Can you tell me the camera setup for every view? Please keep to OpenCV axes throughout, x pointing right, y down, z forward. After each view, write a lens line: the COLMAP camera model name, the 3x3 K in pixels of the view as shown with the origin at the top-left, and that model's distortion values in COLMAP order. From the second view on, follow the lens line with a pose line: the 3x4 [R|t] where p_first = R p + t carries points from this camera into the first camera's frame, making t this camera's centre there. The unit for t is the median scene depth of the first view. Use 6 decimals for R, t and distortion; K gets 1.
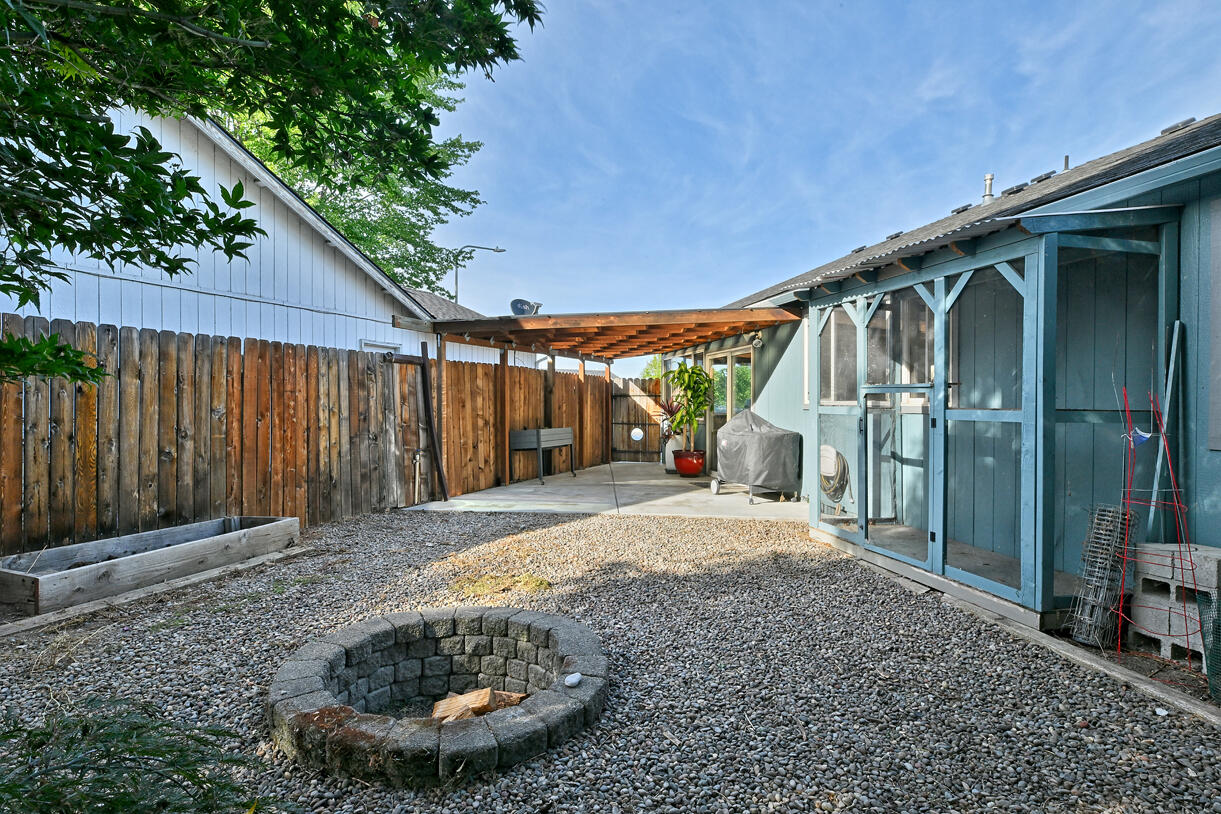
lens RADIAL K [[697.5, 0, 610.5], [0, 697.5, 407.0], [0, 0, 1]] dist [0.000024, -0.000007]
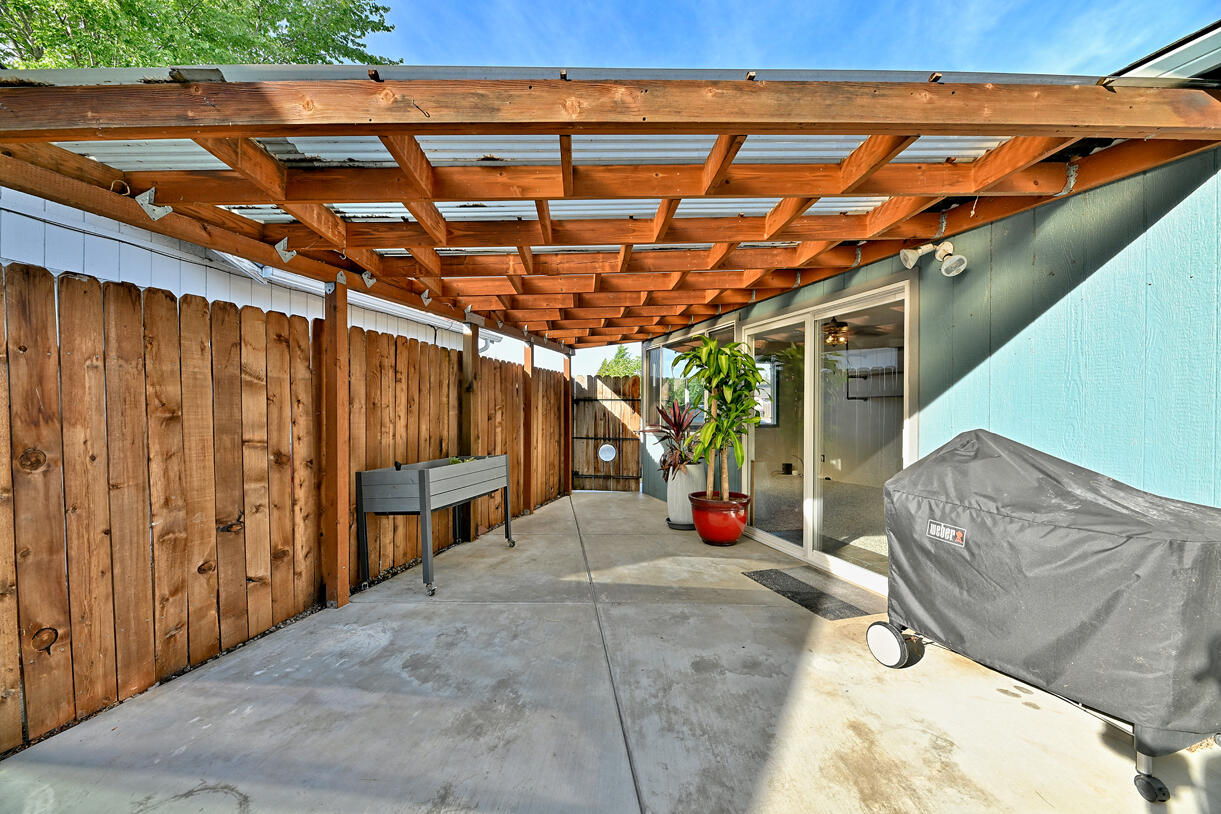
lens RADIAL K [[491.0, 0, 610.5], [0, 491.0, 407.0], [0, 0, 1]] dist [0.000082, 0.000018]
pose [[0.994324, 0.001648, 0.106384, -0.014721], [-0.000624, 0.999953, -0.009653, -0.004149], [-0.106395, 0.009532, 0.994278, 0.555847]]
